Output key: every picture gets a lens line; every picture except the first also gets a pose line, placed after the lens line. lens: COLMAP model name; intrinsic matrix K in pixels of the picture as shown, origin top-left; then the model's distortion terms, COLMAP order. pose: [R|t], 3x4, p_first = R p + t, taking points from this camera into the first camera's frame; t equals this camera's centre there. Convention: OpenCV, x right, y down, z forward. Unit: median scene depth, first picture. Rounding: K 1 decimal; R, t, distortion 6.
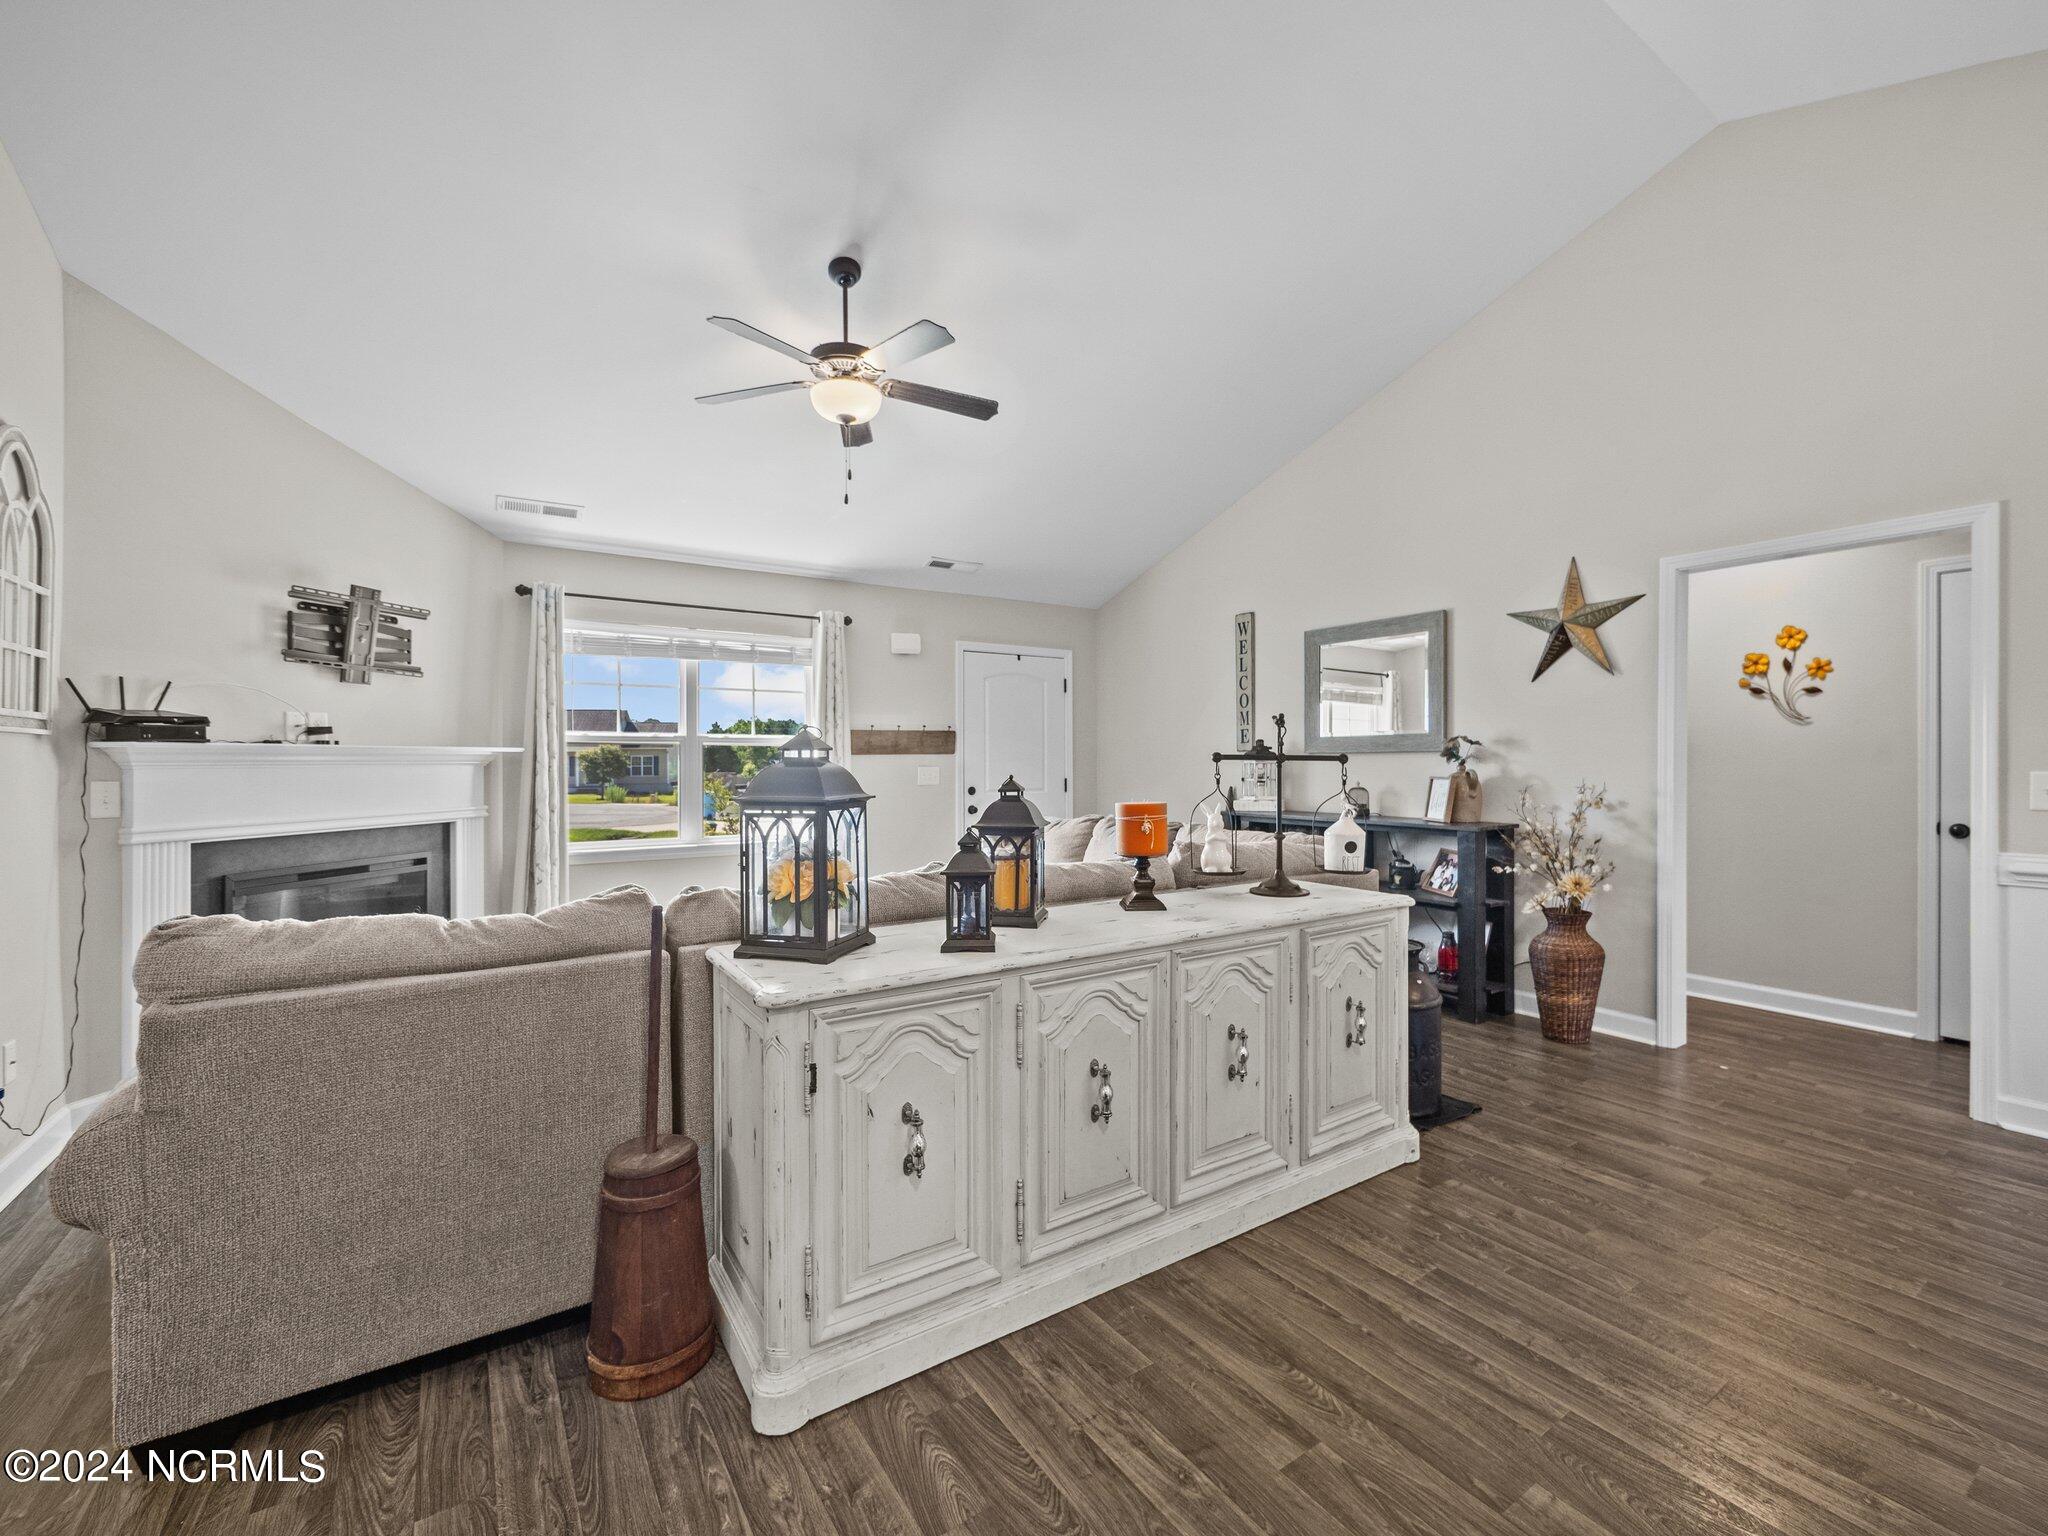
lens RADIAL K [[865.5, 0, 1042.1], [0, 865.5, 769.6], [0, 0, 1]] dist [-0.002883, 0.001164]
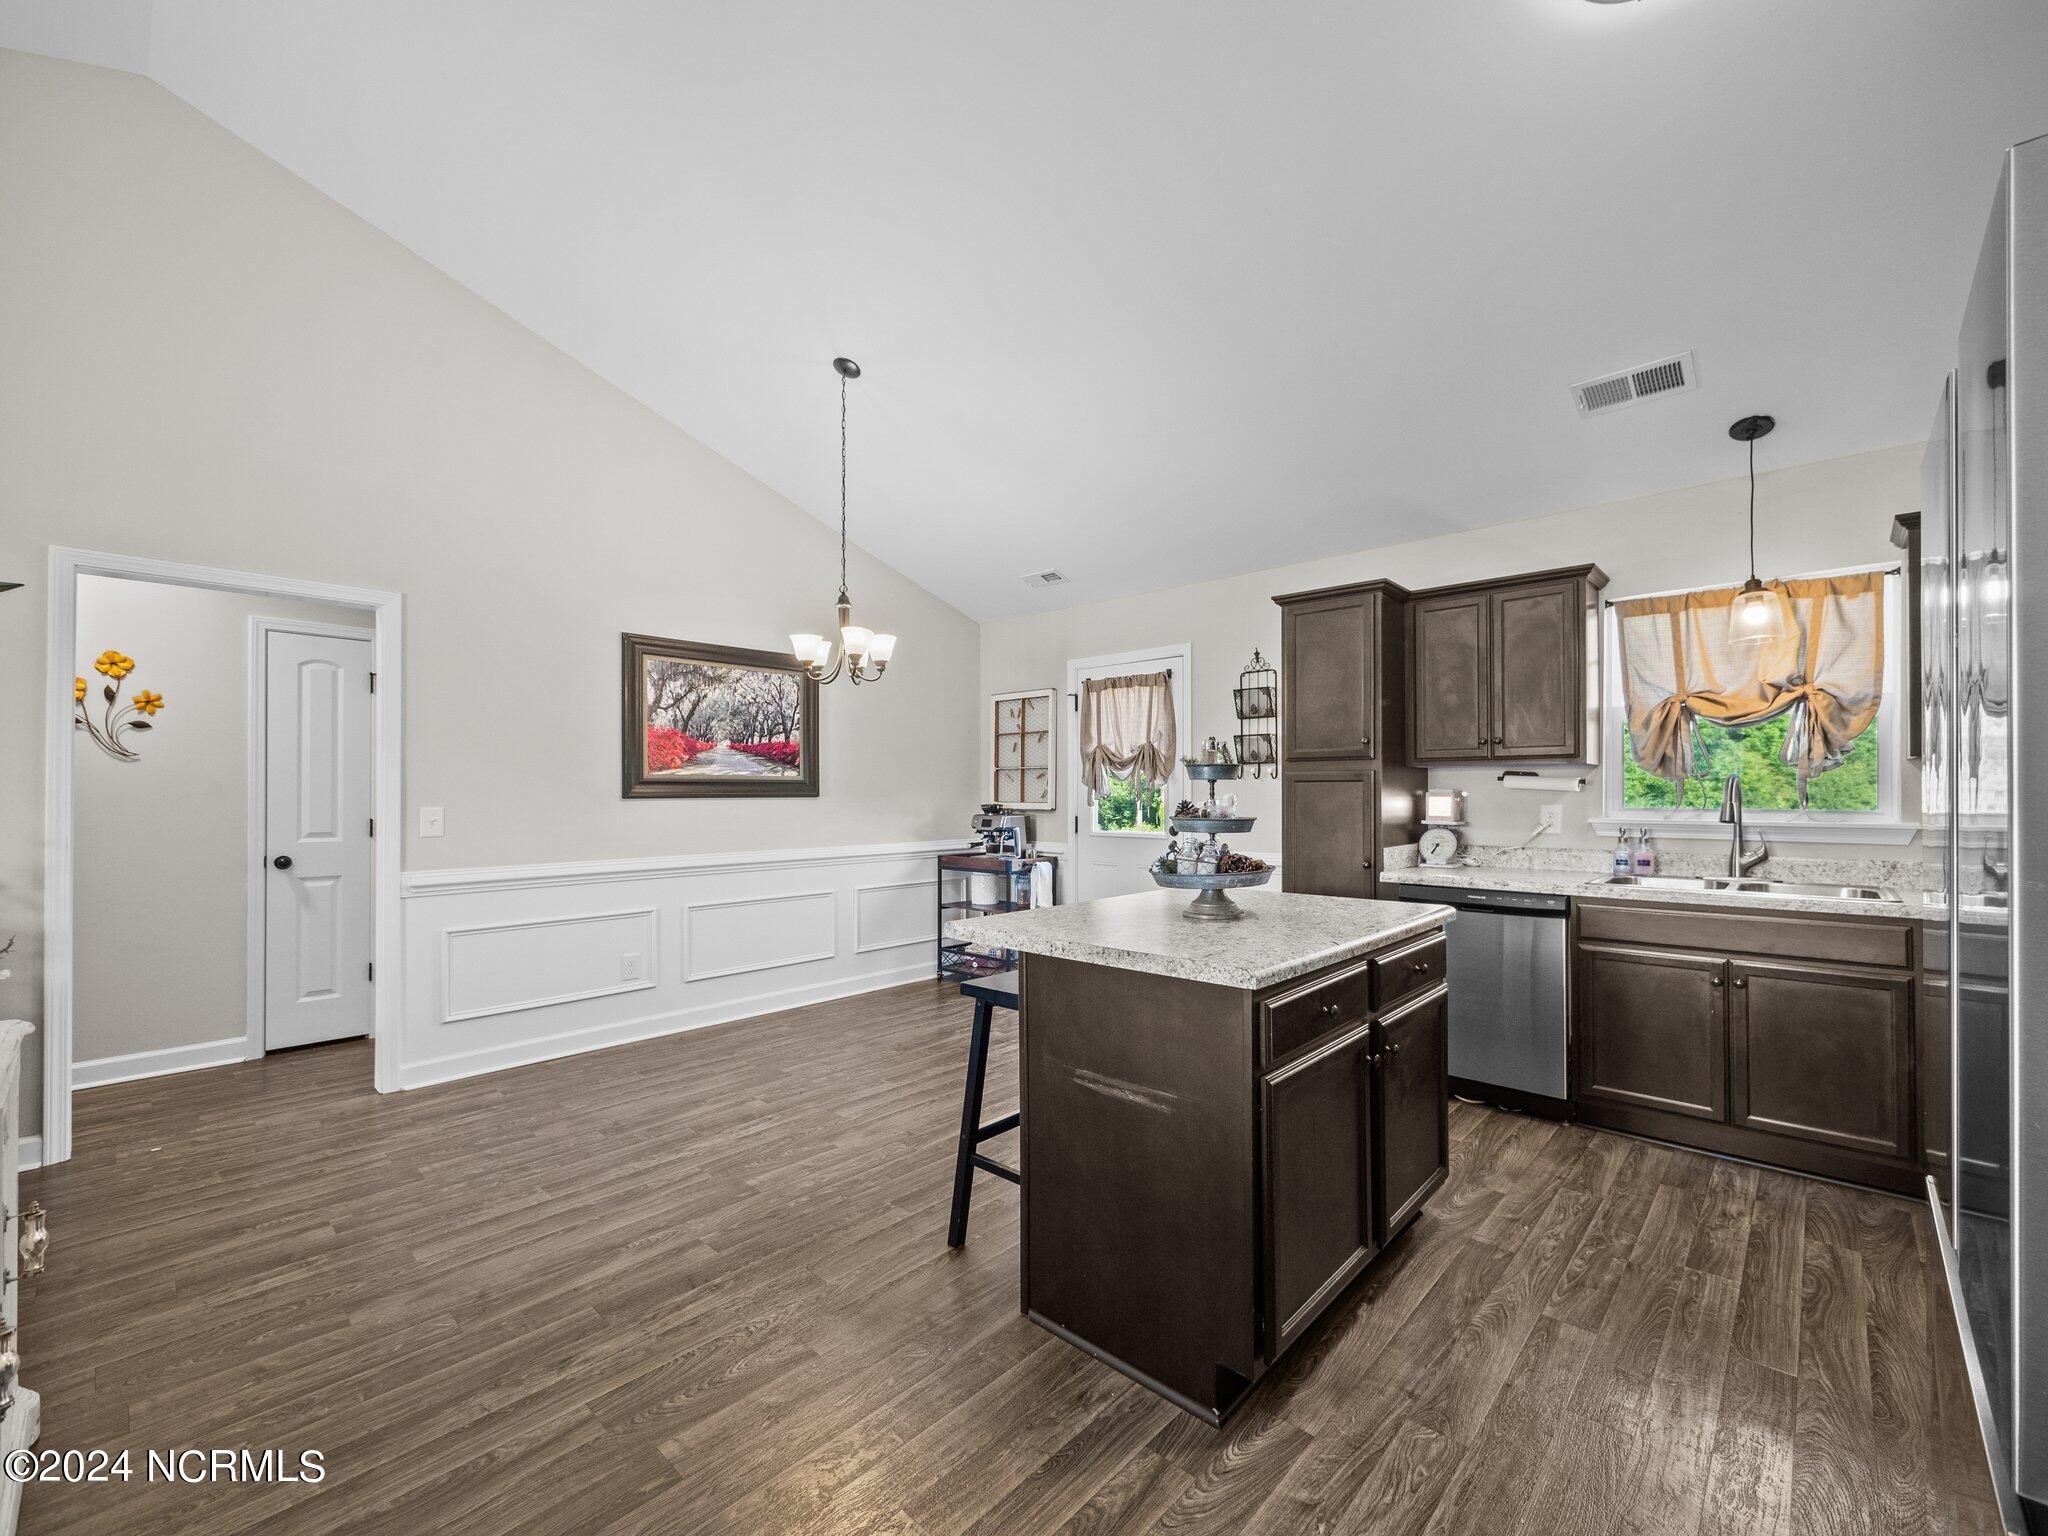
lens RADIAL K [[865.5, 0, 1034.9], [0, 865.5, 736.8], [0, 0, 1]] dist [-0.002883, 0.001164]
pose [[-0.241797, 0.066985, 0.968012, -0.287528], [0.014627, 0.997753, -0.065389, -0.003588], [-0.970216, -0.001652, -0.242234, 0.330330]]
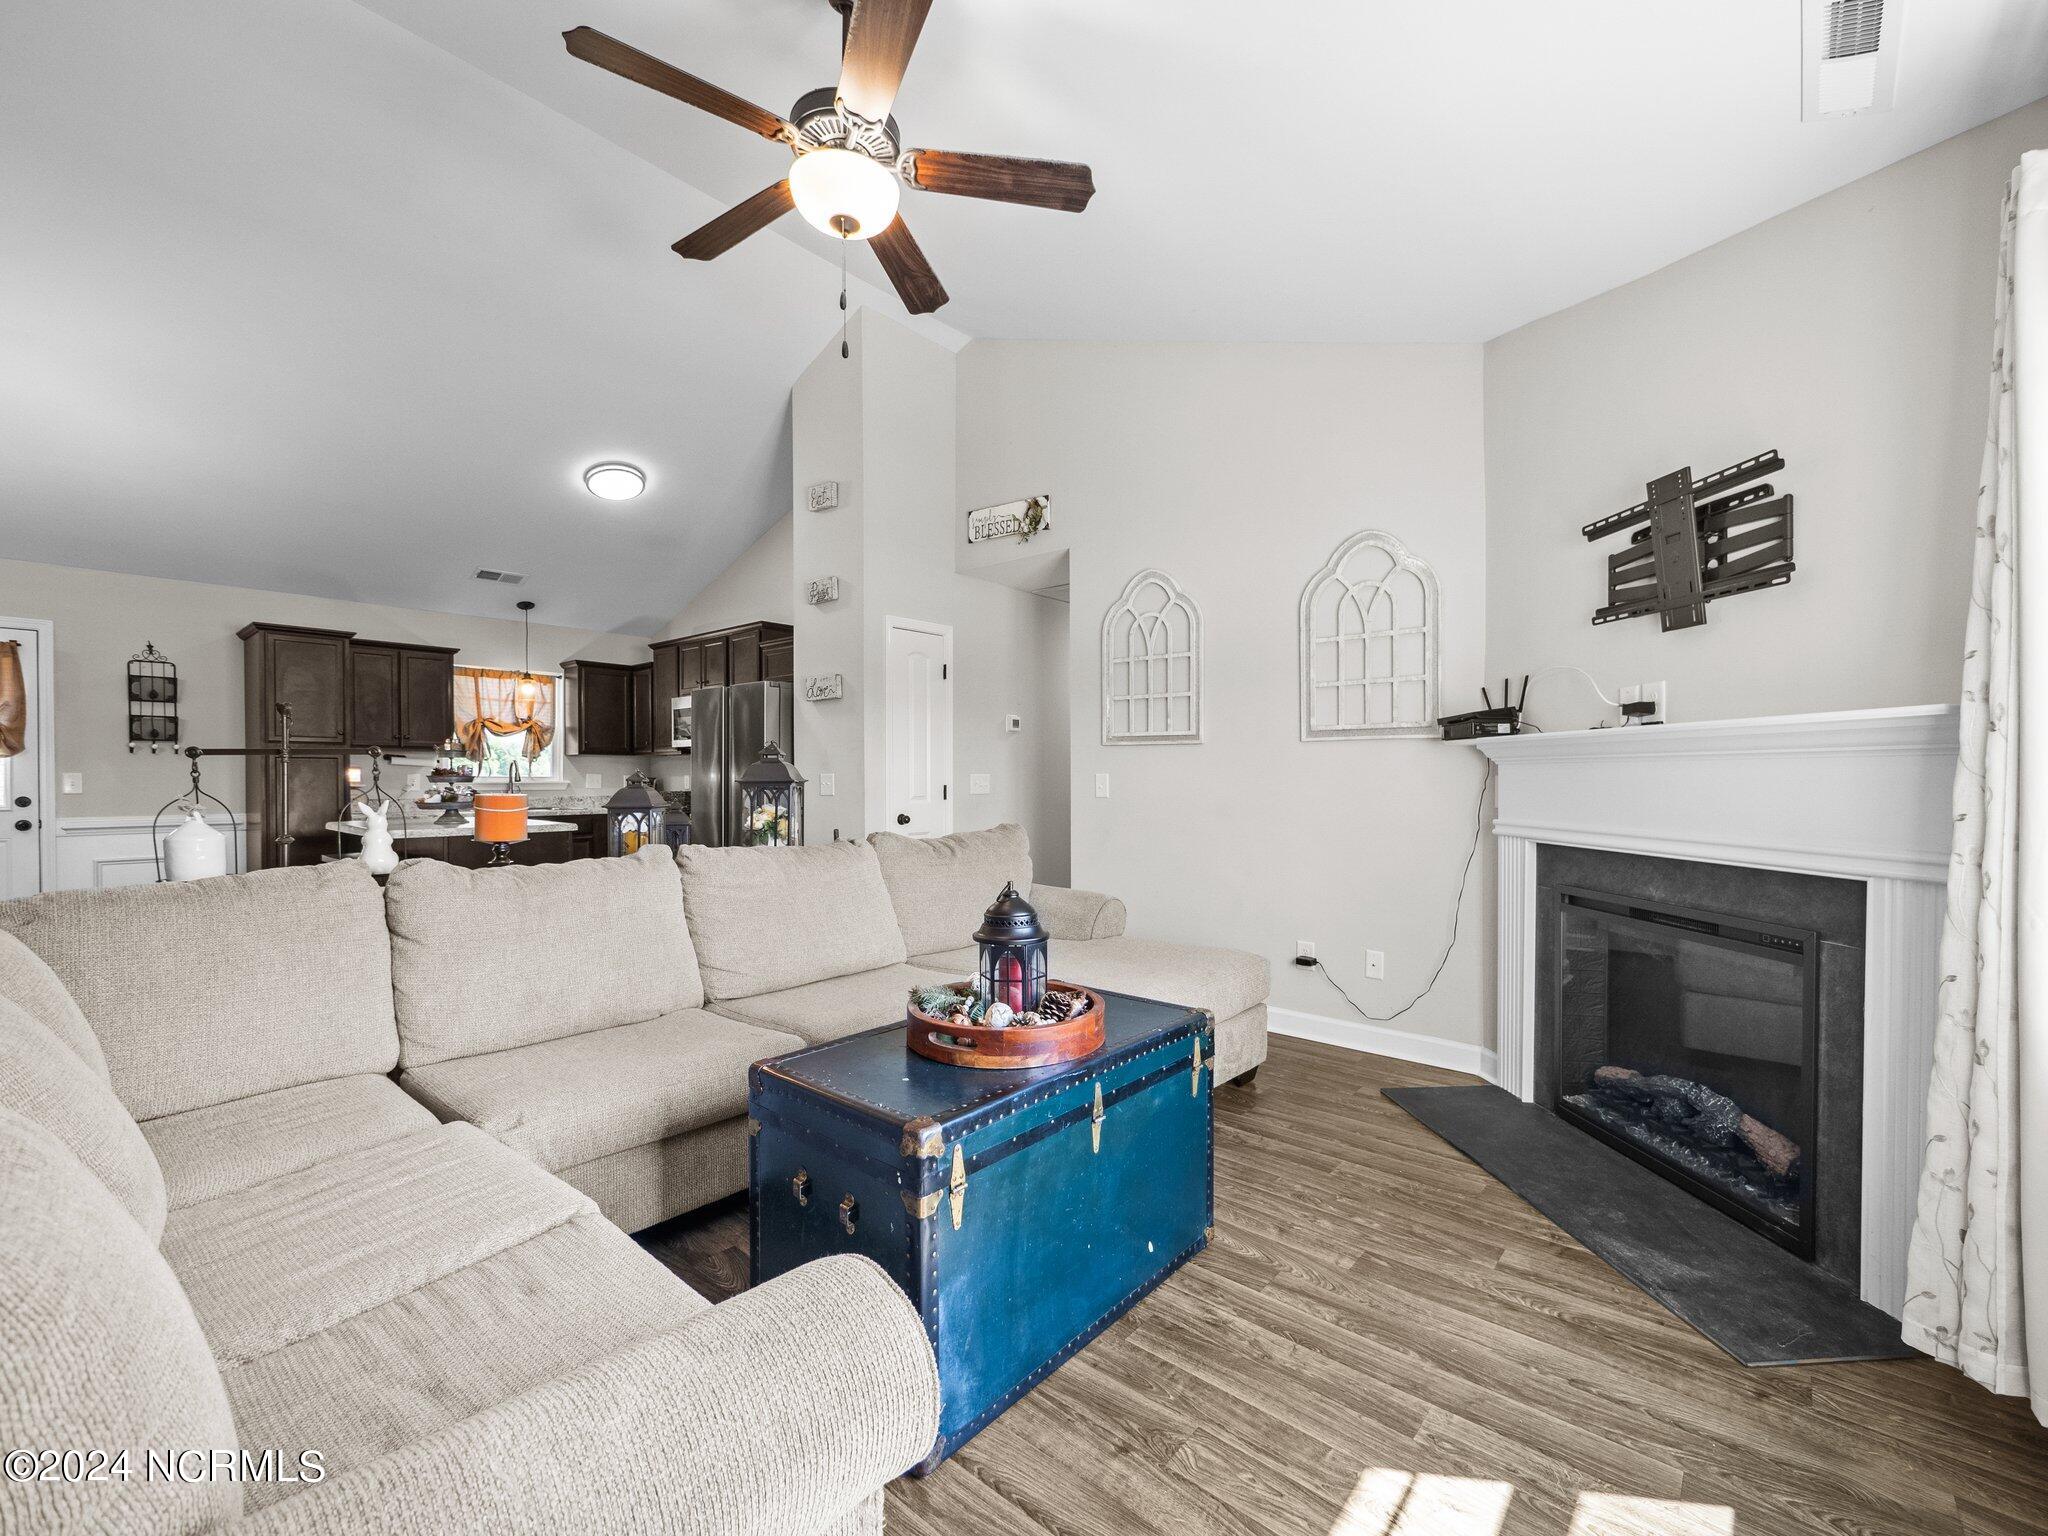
lens RADIAL K [[865.5, 0, 1031.8], [0, 865.5, 782.3], [0, 0, 1]] dist [-0.002883, 0.001164]
pose [[-0.962100, 0.005090, -0.272650, -0.177529], [0.000235, 0.999841, 0.017834, 0.002273], [0.272697, 0.017094, -0.961948, 1.607814]]
